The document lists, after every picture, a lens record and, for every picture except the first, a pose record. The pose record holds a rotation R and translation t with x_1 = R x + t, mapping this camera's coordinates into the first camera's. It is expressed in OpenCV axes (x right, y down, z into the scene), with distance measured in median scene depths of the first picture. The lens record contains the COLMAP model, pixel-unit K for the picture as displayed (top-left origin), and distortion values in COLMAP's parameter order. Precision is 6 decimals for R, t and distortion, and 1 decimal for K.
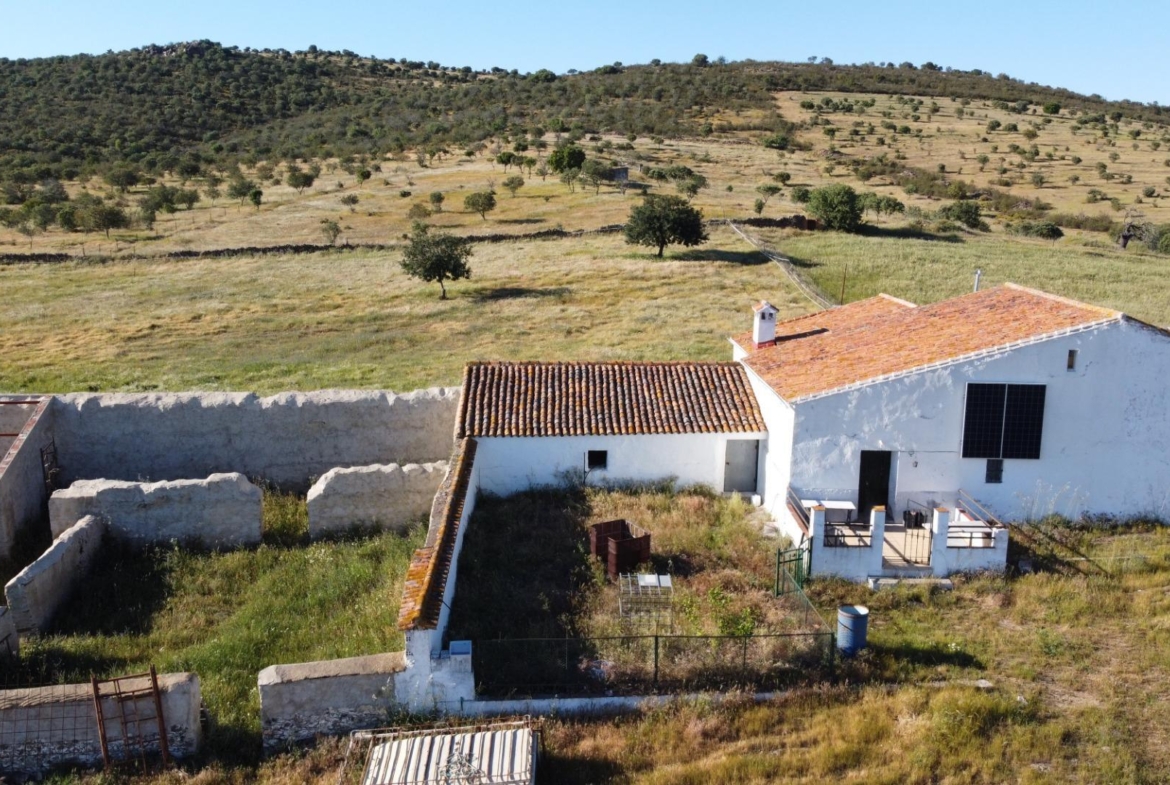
lens RADIAL K [[1058.2, 0, 588.8], [0, 1058.2, 390.3], [0, 0, 1]] dist [-0.003730, -0.005317]
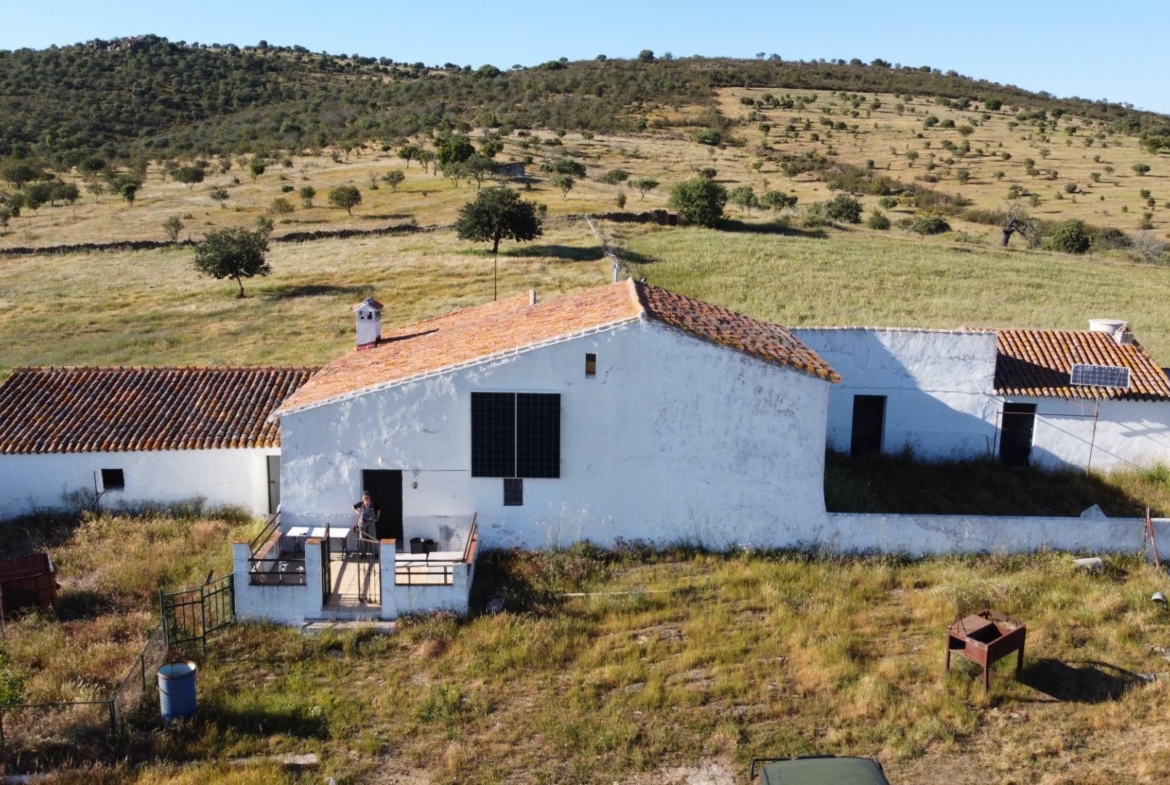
lens RADIAL K [[1058.2, 0, 588.8], [0, 1058.2, 390.3], [0, 0, 1]] dist [-0.003730, -0.005317]
pose [[0.999757, -0.004166, 0.021667, 0.034316], [0.004124, 0.999989, 0.002018, -0.000749], [-0.021676, -0.001929, 0.999763, 0.009890]]
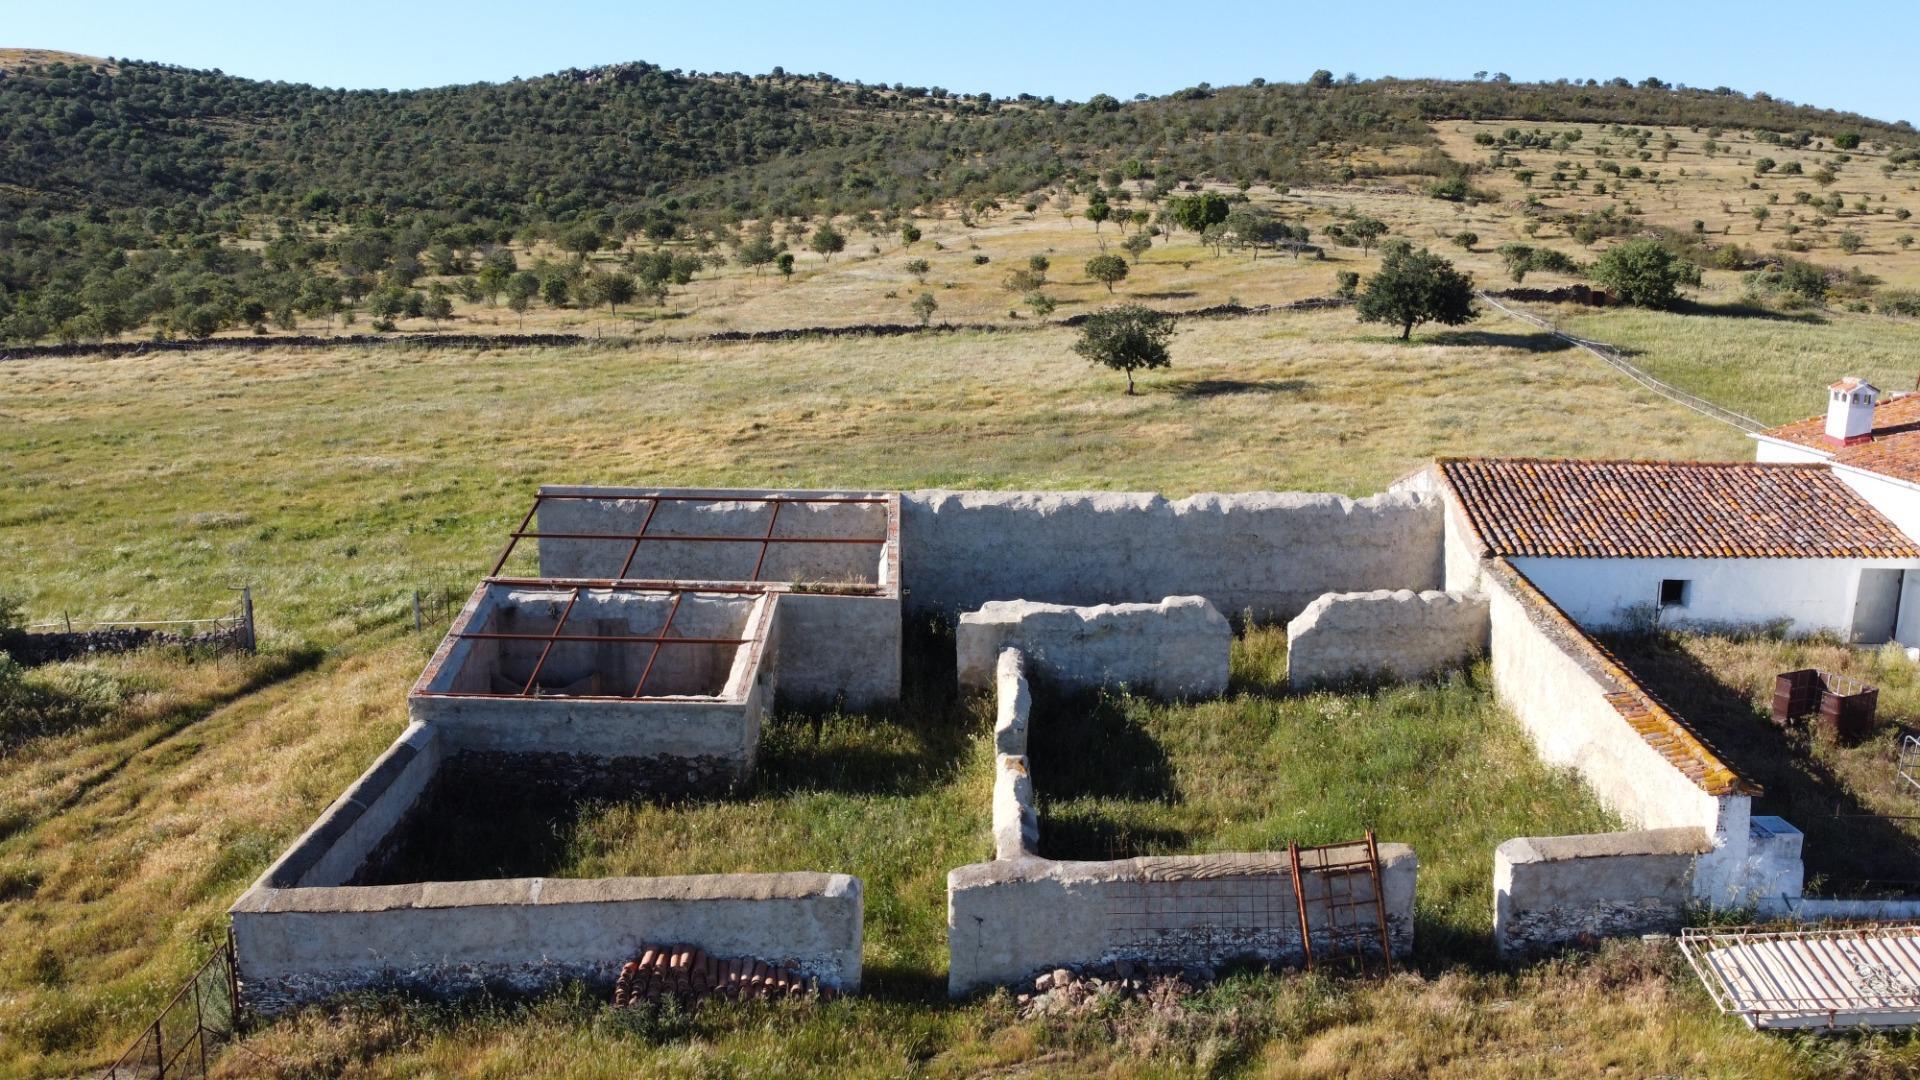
lens RADIAL K [[1456.0, 0, 964.3], [0, 1456.0, 532.1], [0, 0, 1]] dist [0.003094, -0.011461]
pose [[0.994472, 0.018163, -0.103422, -0.032782], [-0.018694, 0.999817, -0.004168, 0.003383], [0.103328, 0.006078, 0.994629, -0.002418]]
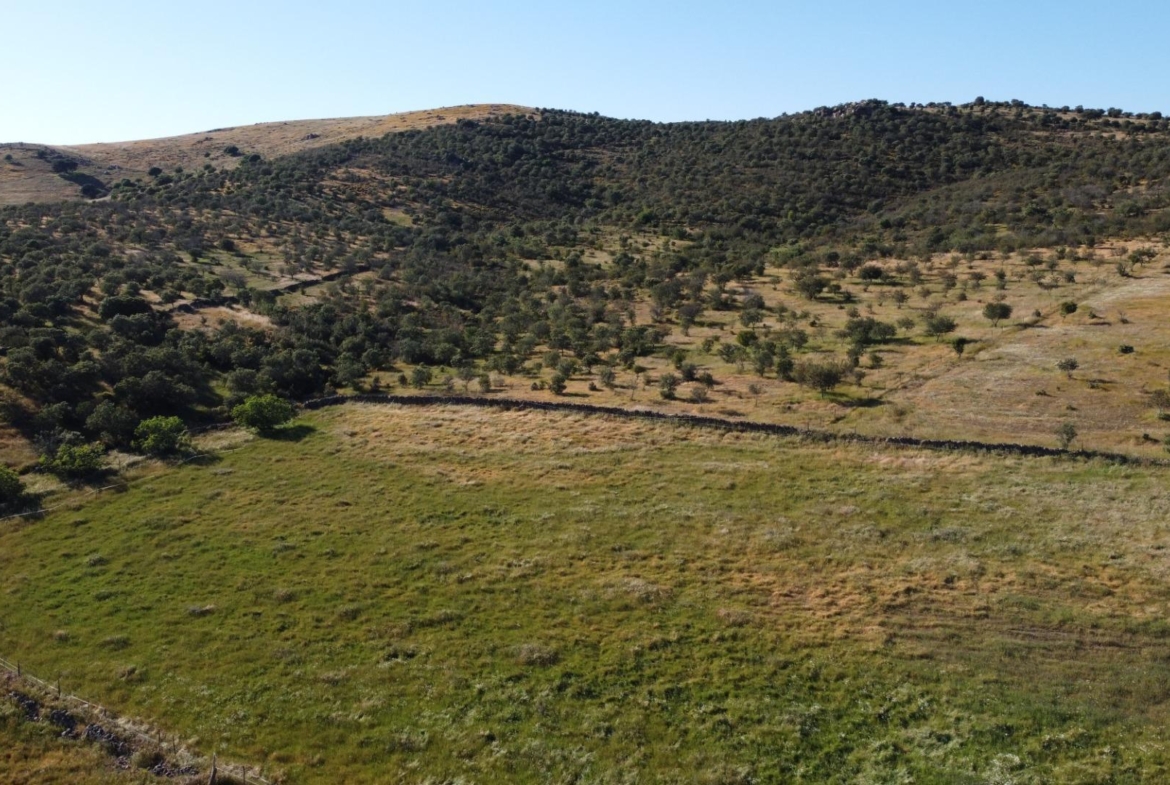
lens RADIAL K [[1058.2, 0, 588.8], [0, 1058.2, 390.3], [0, 0, 1]] dist [-0.003730, -0.005317]
pose [[0.840391, 0.094498, -0.533679, -0.031604], [-0.106439, 0.994283, 0.008446, -0.046344], [0.531426, 0.049706, 0.845645, -0.001674]]
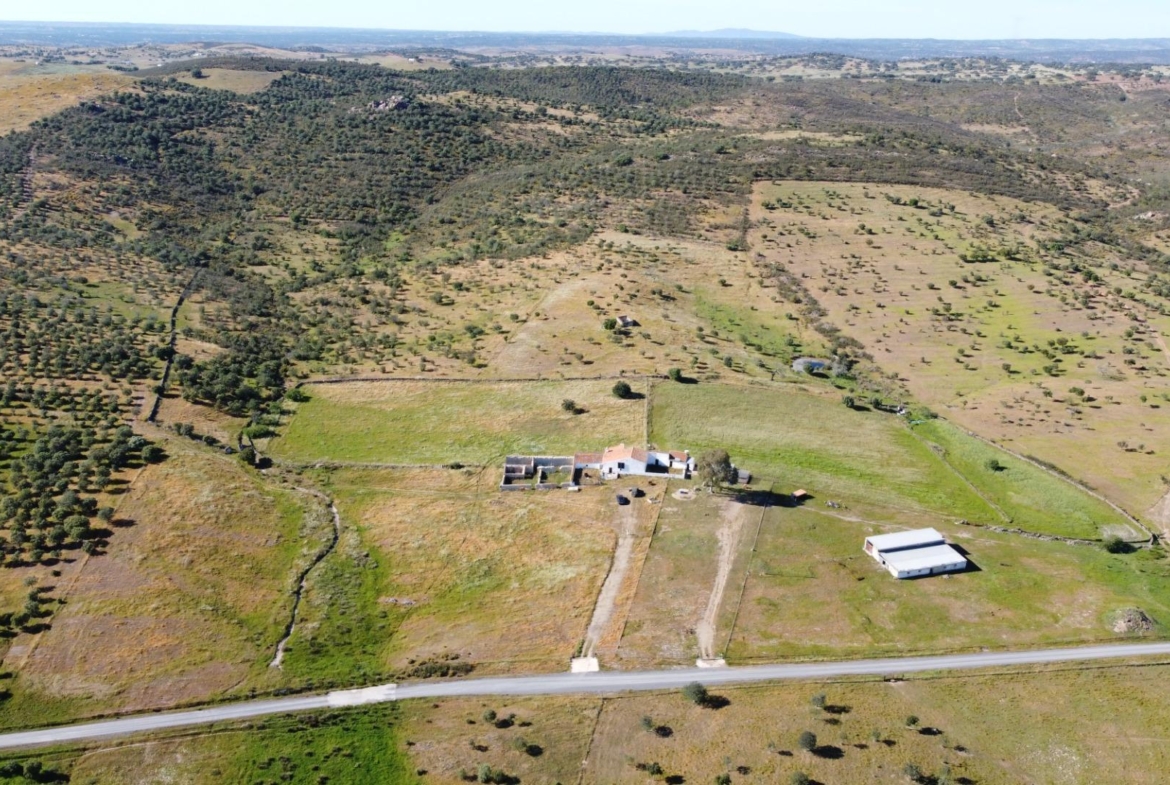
lens RADIAL K [[1058.2, 0, 588.8], [0, 1058.2, 390.3], [0, 0, 1]] dist [-0.003730, -0.005317]
pose [[0.994854, 0.036668, -0.094446, 0.086684], [-0.024034, 0.991012, 0.131596, -0.179901], [0.098422, -0.128649, 0.986794, -0.808563]]
